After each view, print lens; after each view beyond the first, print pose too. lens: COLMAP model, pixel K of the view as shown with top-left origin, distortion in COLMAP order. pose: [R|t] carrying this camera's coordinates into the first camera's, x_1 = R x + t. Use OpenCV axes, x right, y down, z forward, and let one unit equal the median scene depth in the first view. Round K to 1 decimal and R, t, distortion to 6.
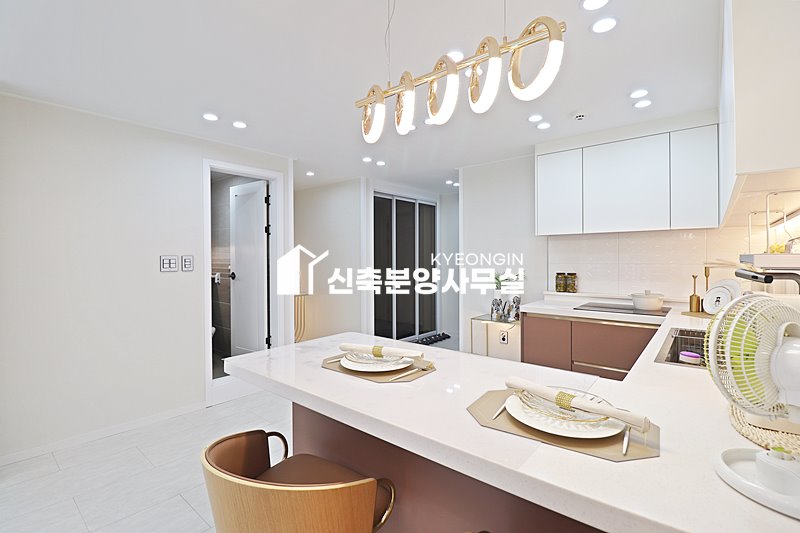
lens RADIAL K [[370.0, 0, 406.7], [0, 370.0, 261.2], [0, 0, 1]] dist [-0.009549, -0.007598]
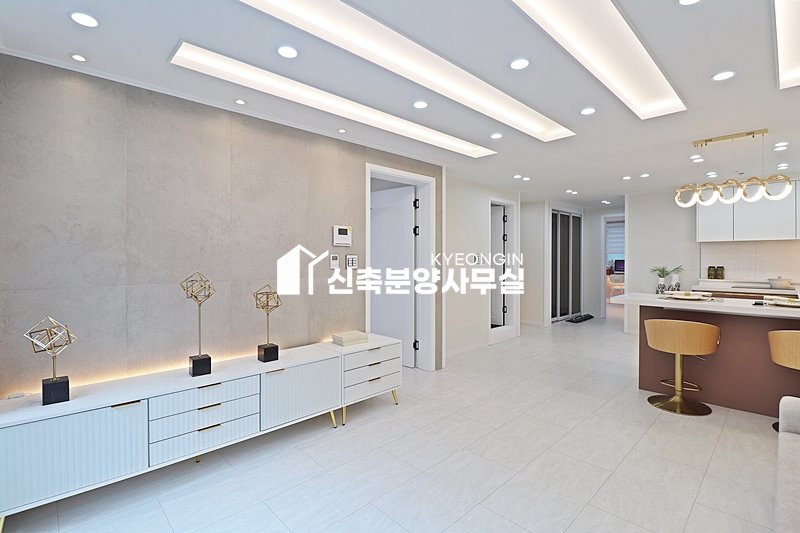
lens RADIAL K [[370.0, 0, 418.3], [0, 370.0, 260.8], [0, 0, 1]] dist [-0.009549, -0.007598]
pose [[0.995731, 0.001857, -0.092286, -0.643383], [-0.001854, 0.999998, 0.000127, 0.009911], [0.092287, 0.000044, 0.995732, -0.611174]]
